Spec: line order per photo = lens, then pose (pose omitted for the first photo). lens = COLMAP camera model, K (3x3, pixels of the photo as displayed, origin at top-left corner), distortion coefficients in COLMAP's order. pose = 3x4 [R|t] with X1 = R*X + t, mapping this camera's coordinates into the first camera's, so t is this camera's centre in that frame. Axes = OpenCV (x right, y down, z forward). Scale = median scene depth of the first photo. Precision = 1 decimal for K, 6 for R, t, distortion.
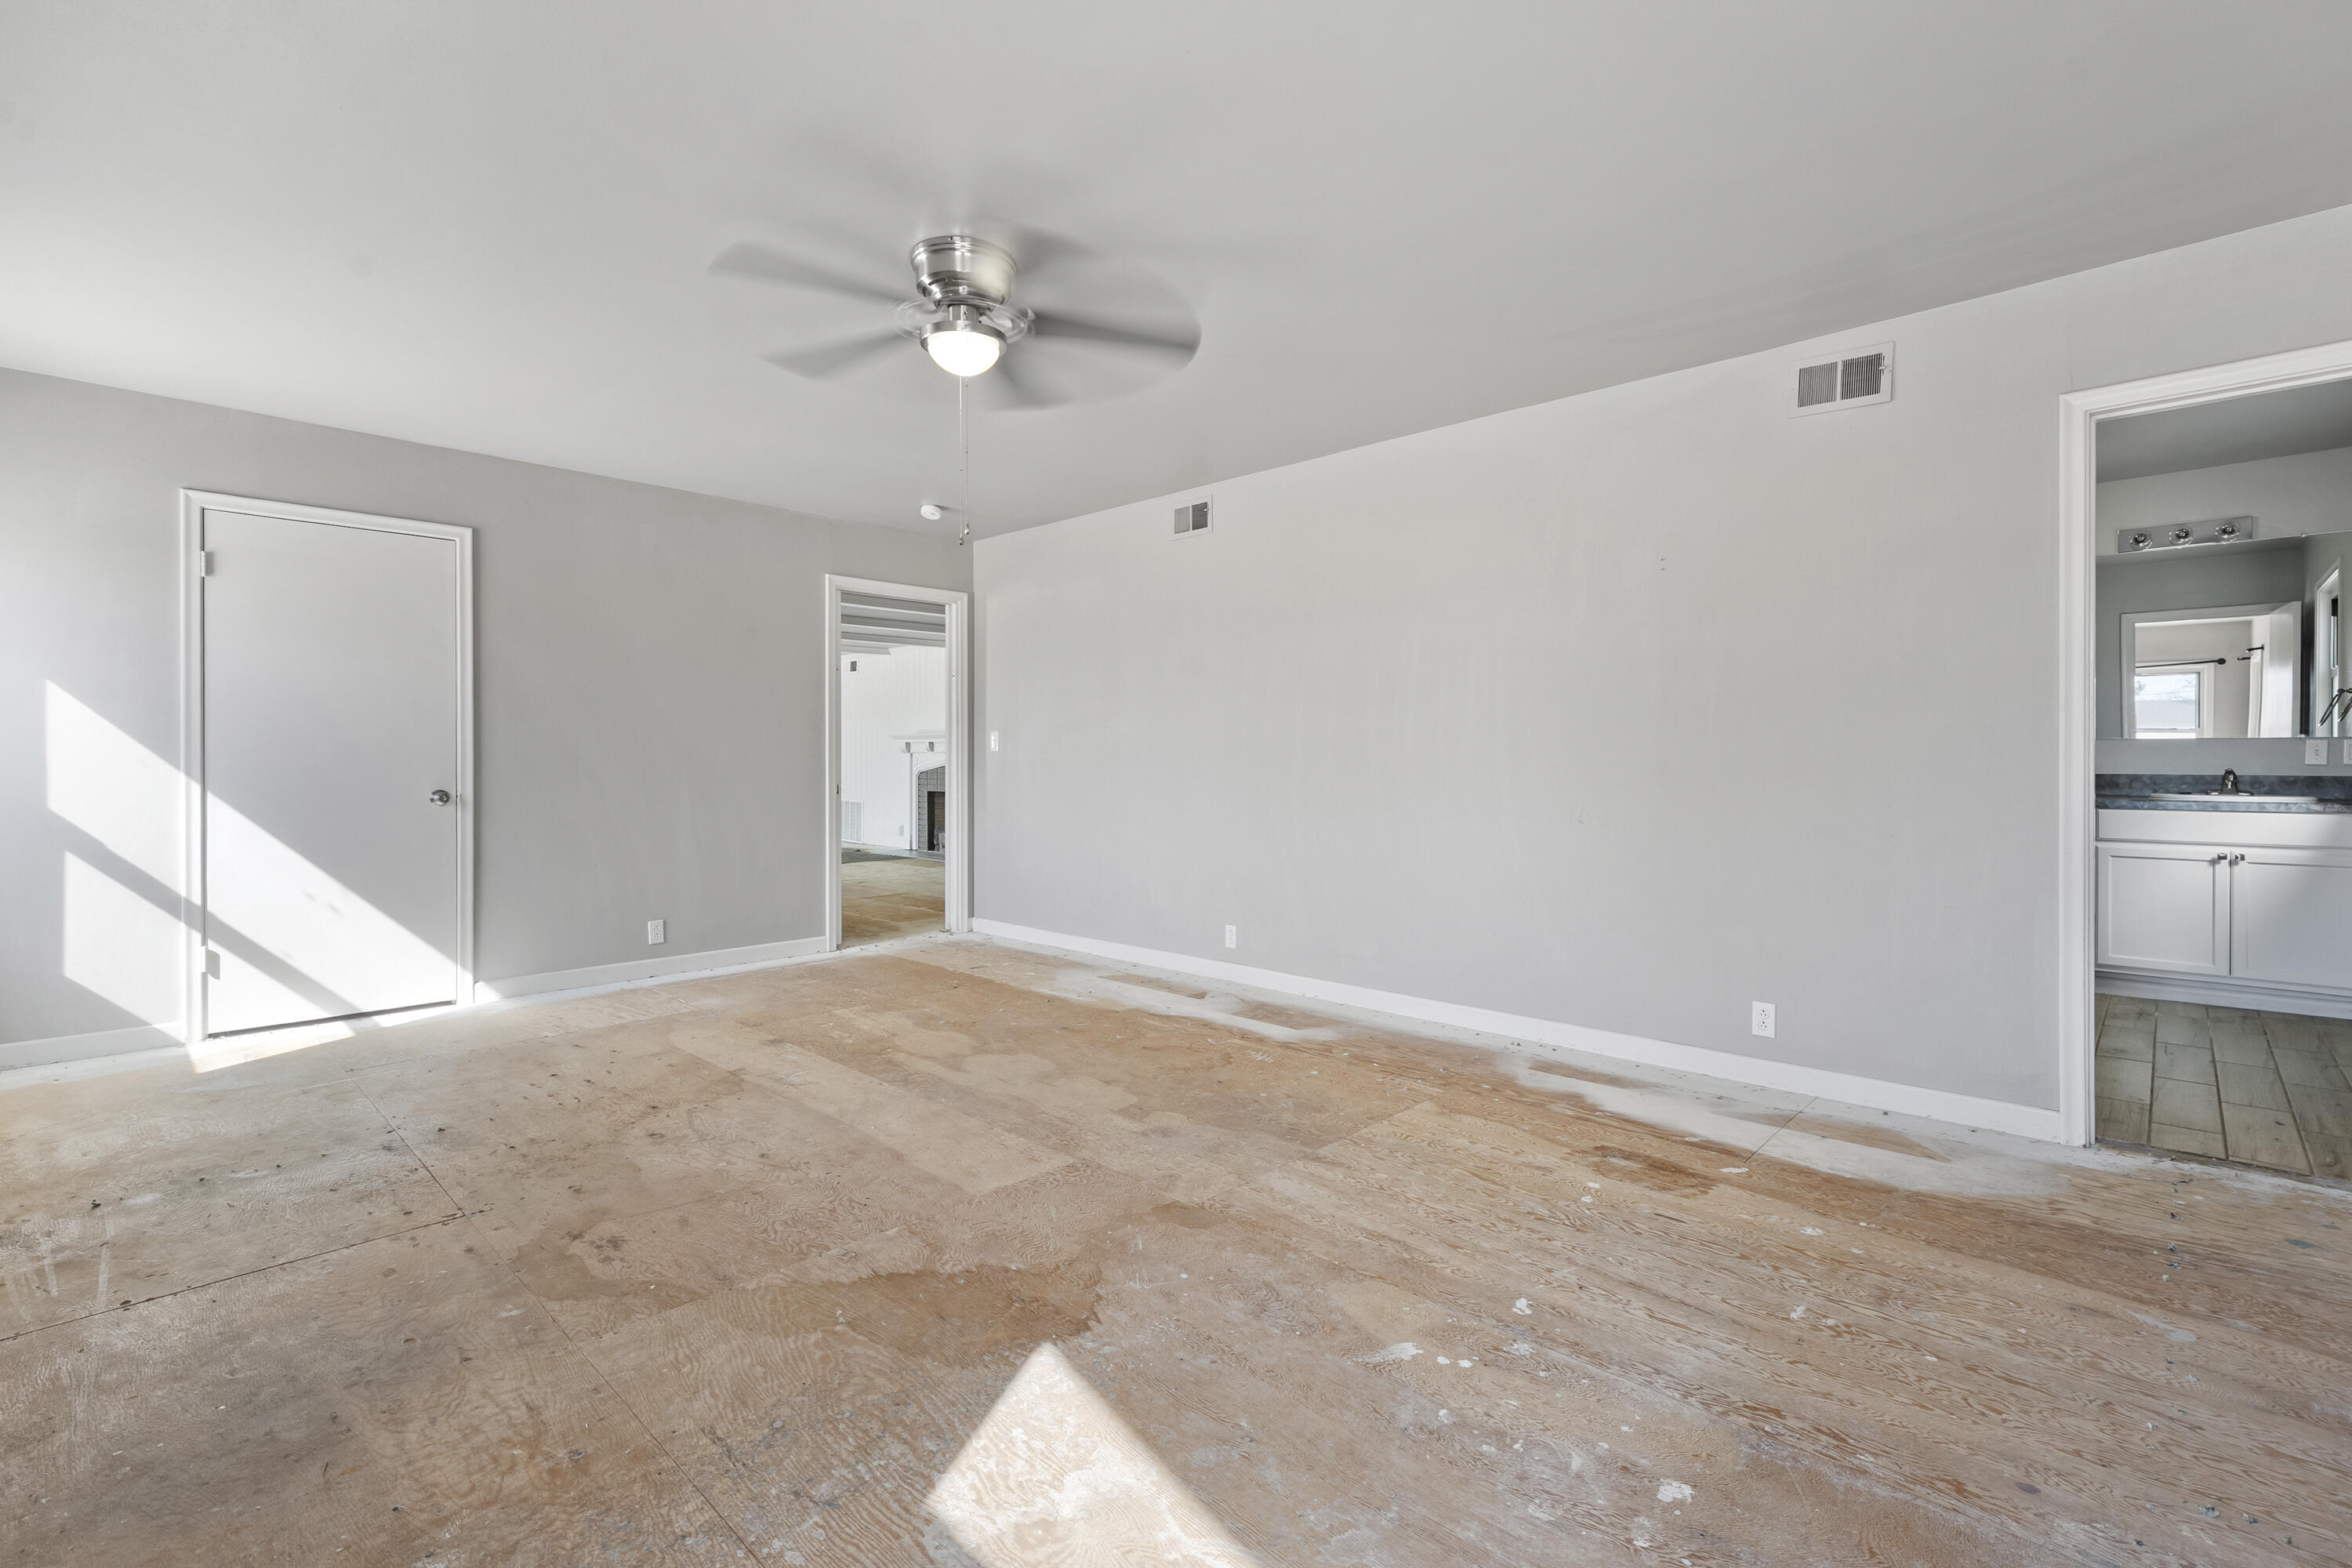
lens RADIAL K [[1063.5, 0, 1168.2], [0, 1063.5, 772.3], [0, 0, 1]] dist [0.000563, 0.000116]
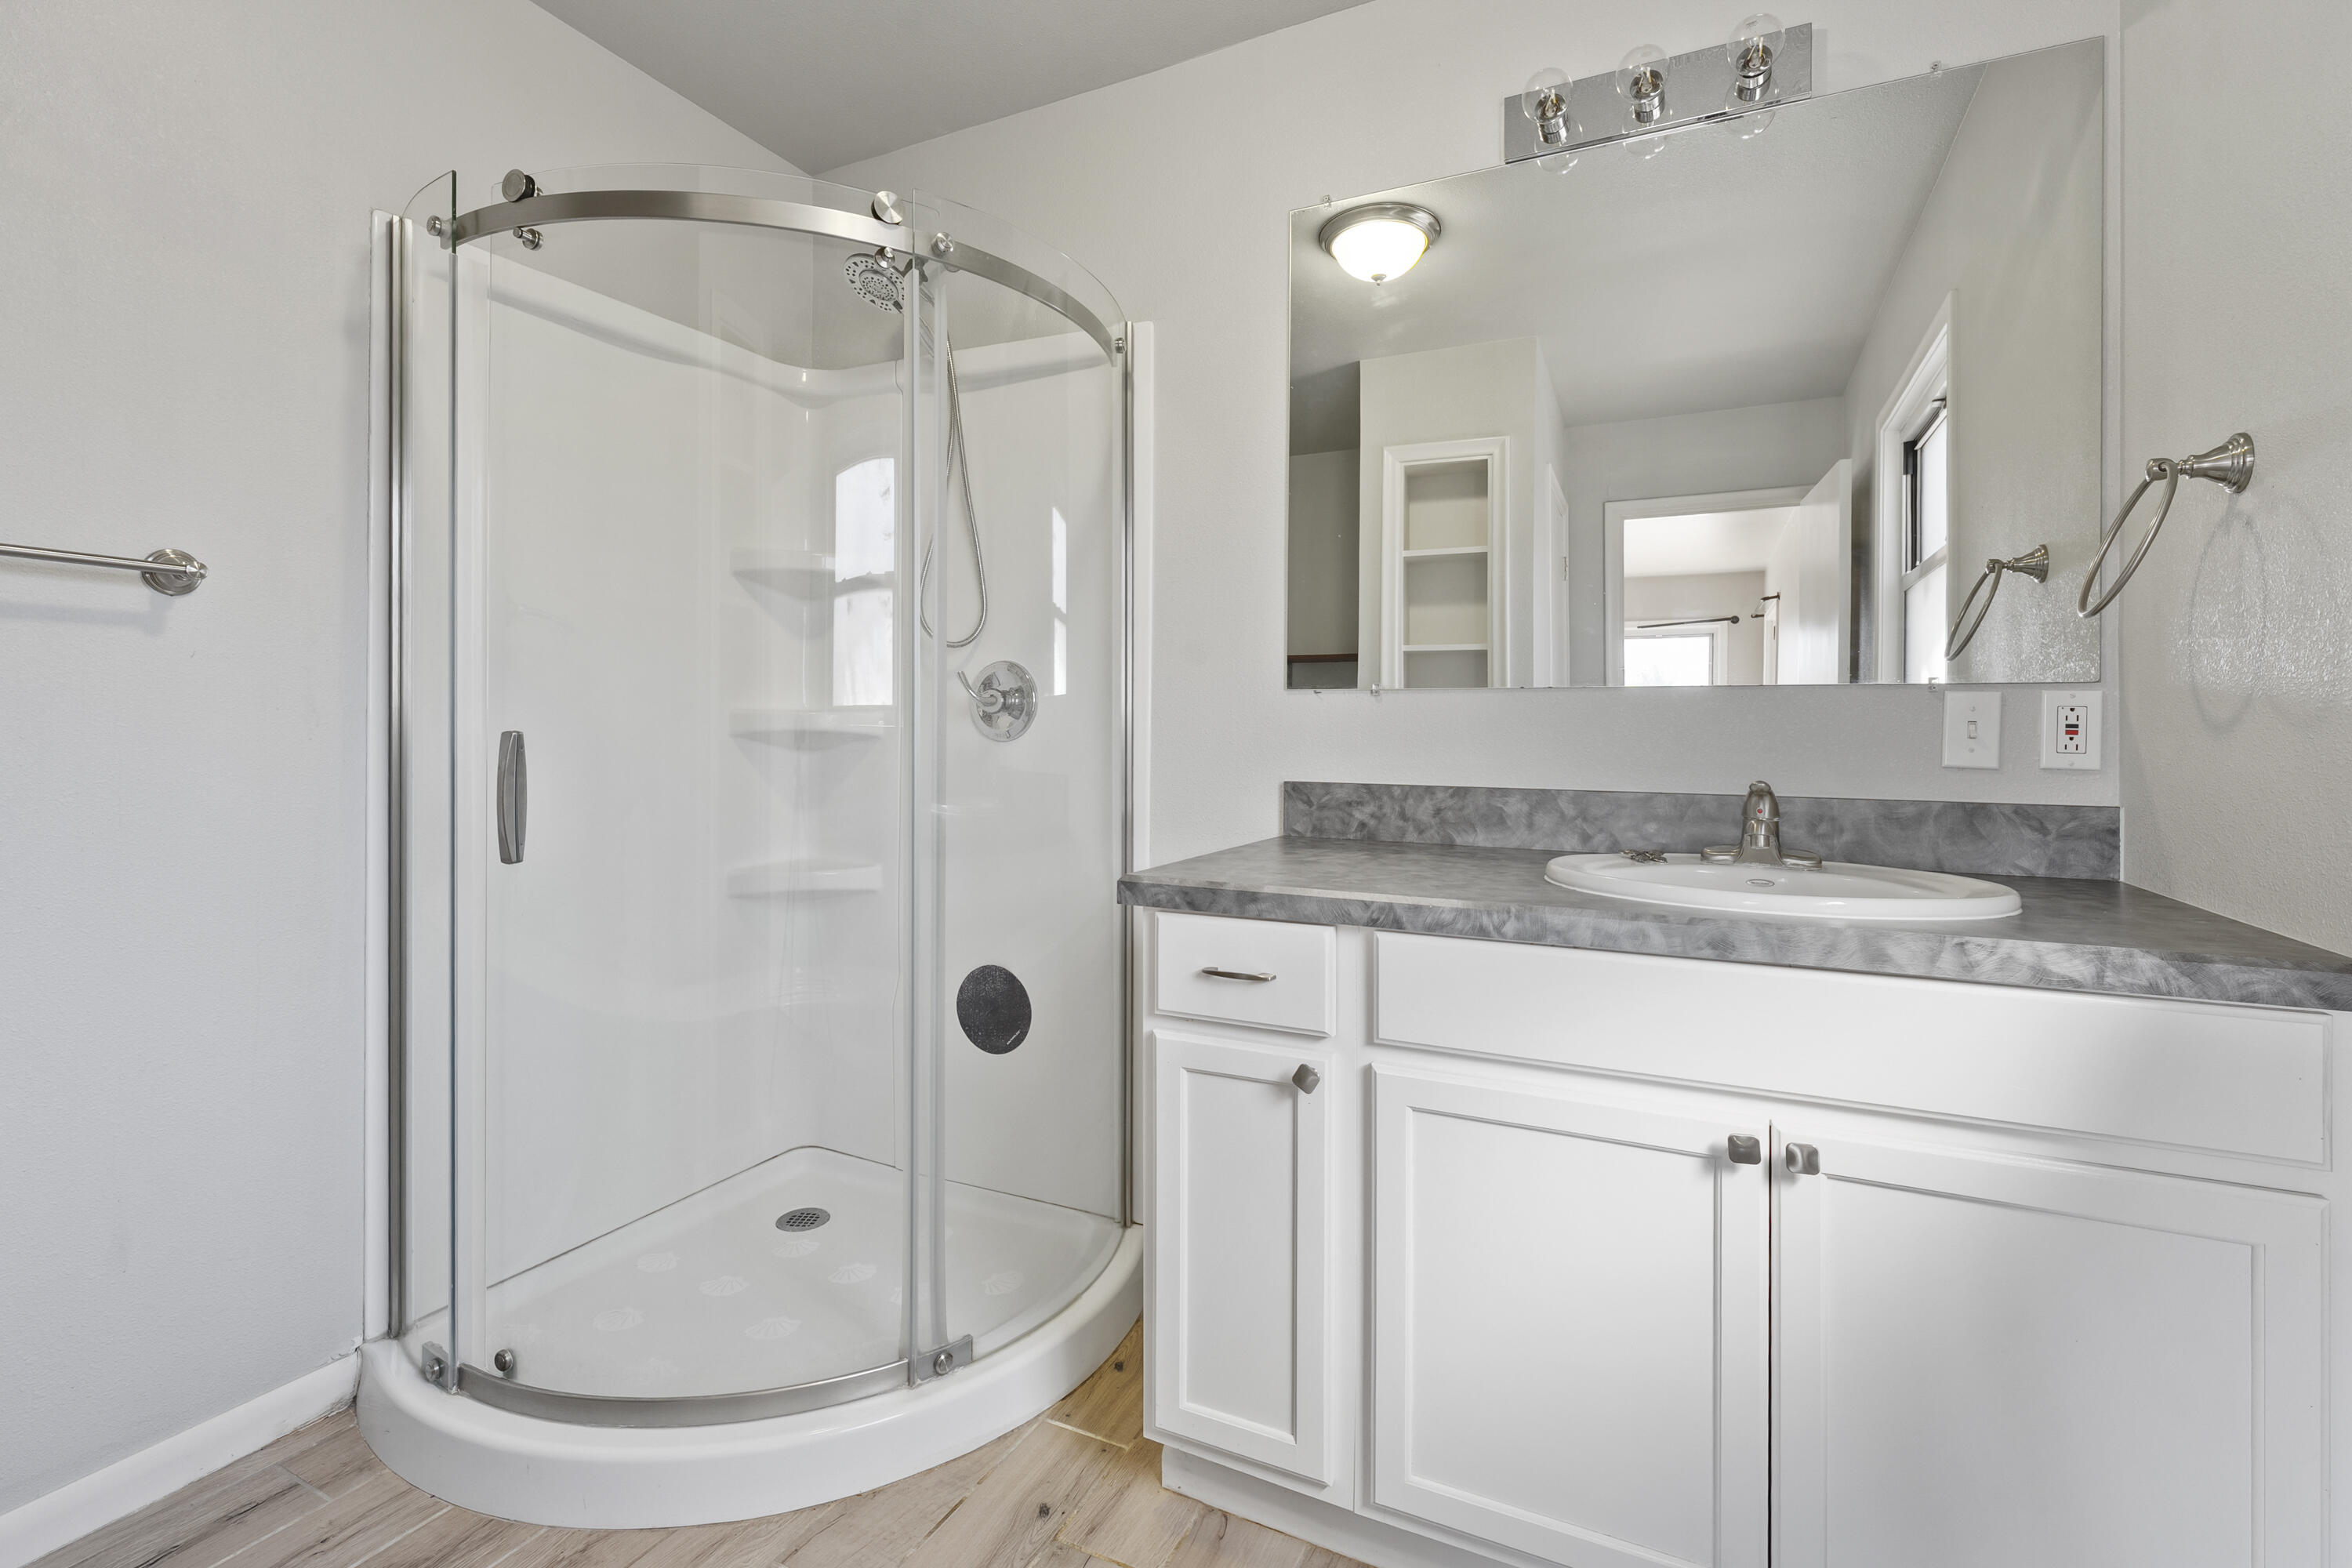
lens RADIAL K [[1063.5, 0, 1162.7], [0, 1063.5, 735.8], [0, 0, 1]] dist [0.000563, 0.000116]
pose [[0.958859, 0.008257, 0.283764, 0.741683], [-0.005321, 0.999924, -0.011117, -0.011879], [-0.283834, 0.009150, 0.958830, 0.751838]]
